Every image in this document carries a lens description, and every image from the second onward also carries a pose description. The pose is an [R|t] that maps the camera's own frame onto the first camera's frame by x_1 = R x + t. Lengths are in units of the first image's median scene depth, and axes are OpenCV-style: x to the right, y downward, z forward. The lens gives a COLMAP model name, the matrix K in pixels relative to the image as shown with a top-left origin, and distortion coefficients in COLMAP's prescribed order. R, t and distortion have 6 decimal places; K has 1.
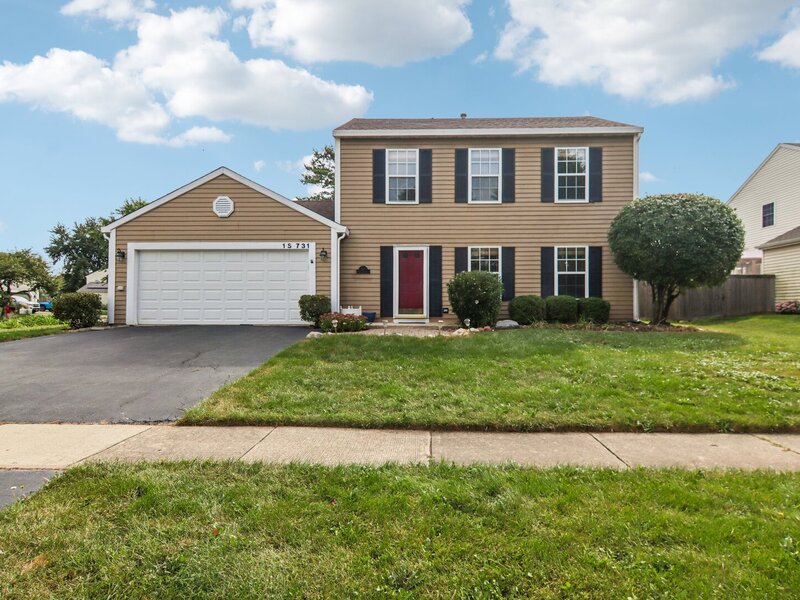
lens RADIAL K [[459.7, 0, 400.8], [0, 459.7, 302.8], [0, 0, 1]] dist [0.006207, 0.000761]
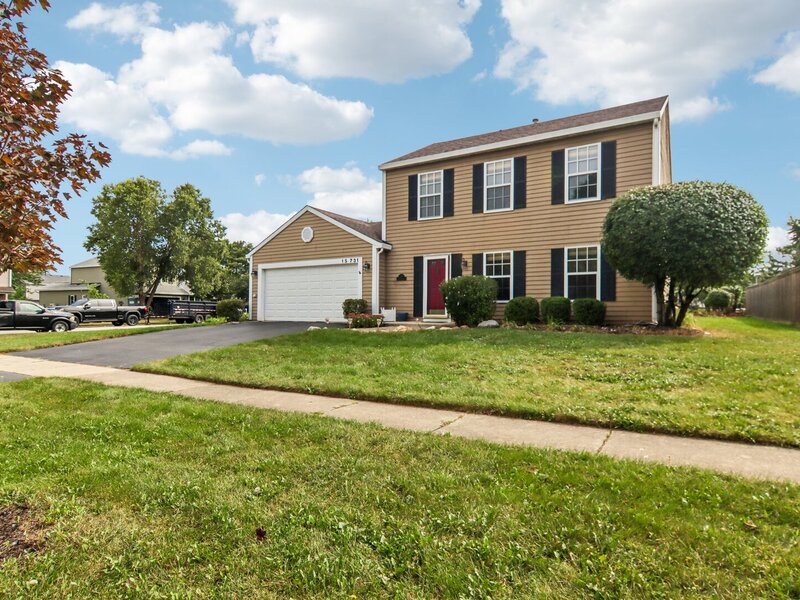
lens RADIAL K [[446.6, 0, 400.0], [0, 446.6, 300.0], [0, 0, 1]] dist [-0.001137, -0.001019]
pose [[0.876187, -0.009505, -0.481877, 0.483381], [0.004040, 0.999915, -0.012377, 0.001474], [0.481954, 0.008897, 0.876151, -0.018269]]
